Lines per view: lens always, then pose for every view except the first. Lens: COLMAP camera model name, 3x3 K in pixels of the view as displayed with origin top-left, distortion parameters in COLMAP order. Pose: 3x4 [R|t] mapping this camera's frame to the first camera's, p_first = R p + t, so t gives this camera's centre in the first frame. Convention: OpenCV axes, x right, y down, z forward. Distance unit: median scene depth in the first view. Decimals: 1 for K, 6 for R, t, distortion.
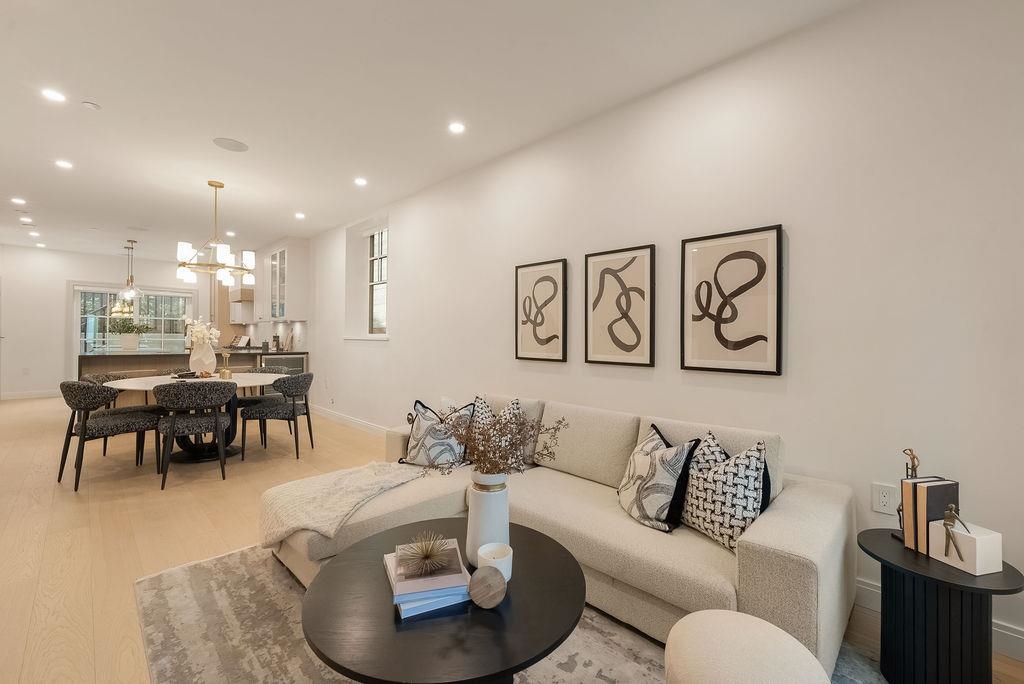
lens RADIAL K [[422.5, 0, 521.6], [0, 422.5, 335.9], [0, 0, 1]] dist [0.001532, -0.002284]
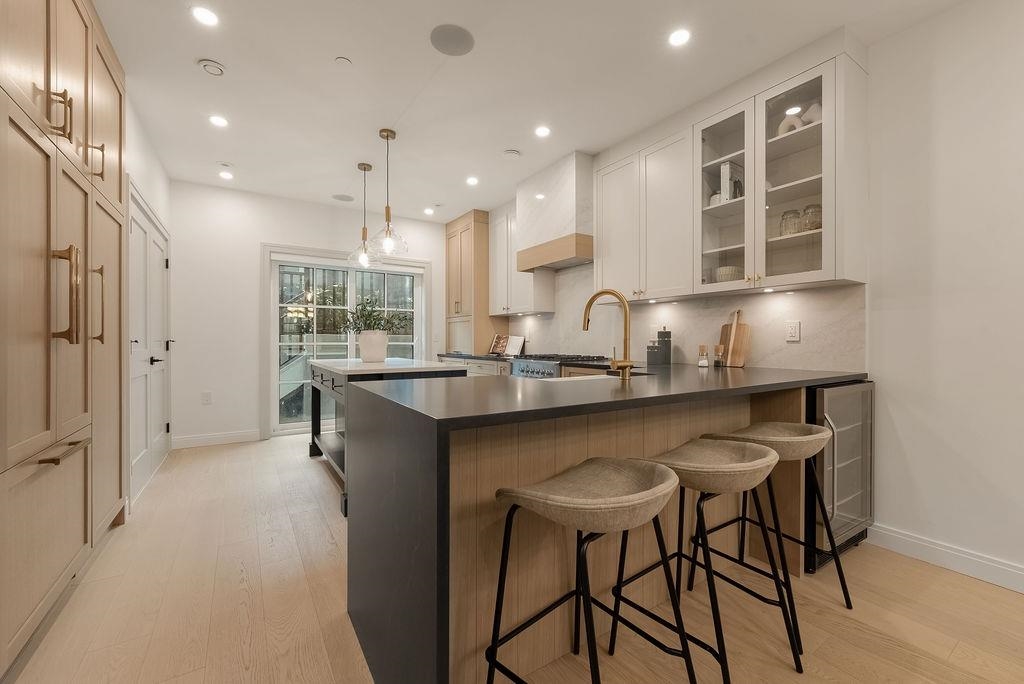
lens RADIAL K [[422.5, 0, 511.4], [0, 422.5, 343.9], [0, 0, 1]] dist [0.001532, -0.002284]
pose [[0.972326, -0.005967, -0.233550, -1.144309], [0.008061, 0.999935, 0.008011, 0.013083], [0.233488, -0.009672, 0.972312, 0.964183]]
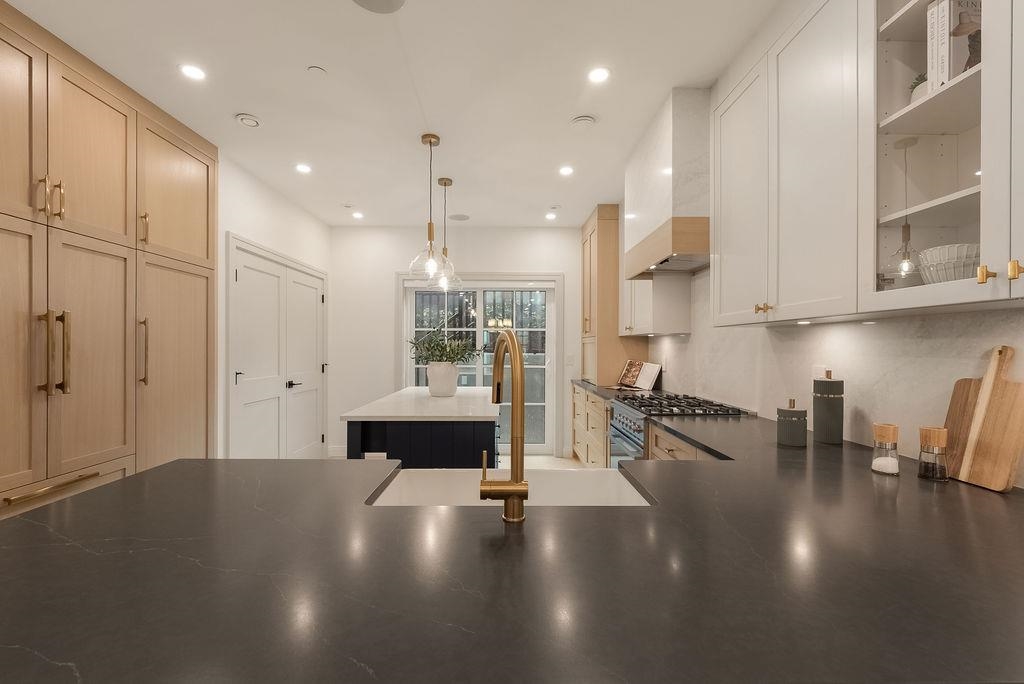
lens RADIAL K [[422.5, 0, 506.0], [0, 422.5, 349.2], [0, 0, 1]] dist [0.001532, -0.002284]
pose [[0.696465, -0.002189, -0.717587, -0.972902], [0.005924, 0.999979, 0.002699, -0.034923], [0.717566, -0.006131, 0.696463, 1.290293]]
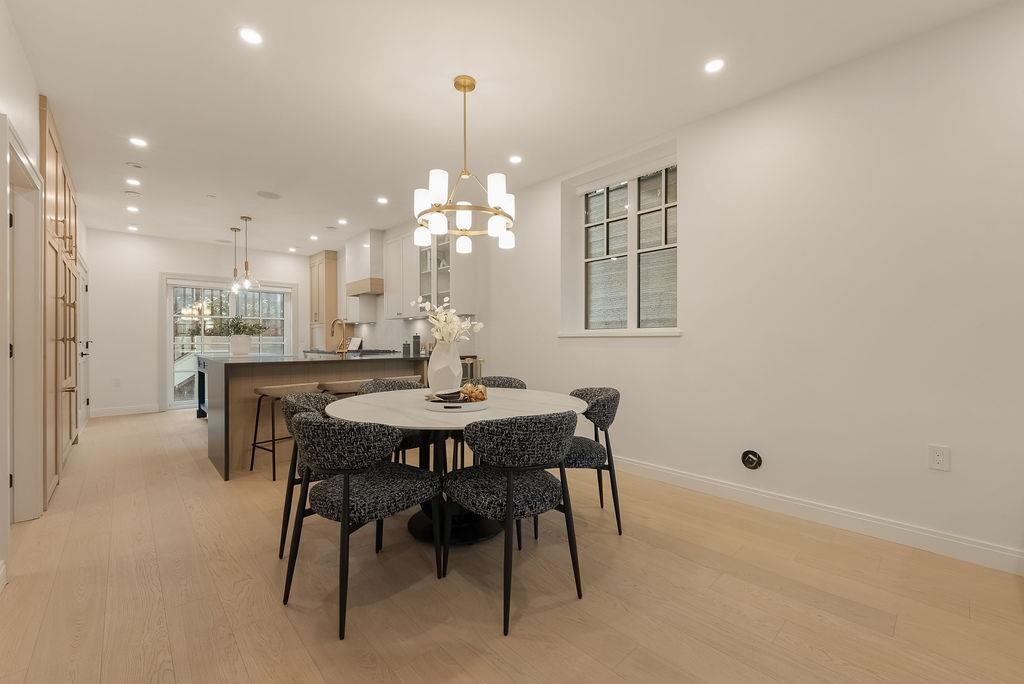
lens RADIAL K [[422.5, 0, 515.2], [0, 422.5, 342.4], [0, 0, 1]] dist [0.001532, -0.002284]
pose [[0.998377, -0.010927, -0.055901, -0.637968], [0.011424, 0.999898, 0.008572, 0.013363], [0.055802, -0.009196, 0.998400, 0.399038]]
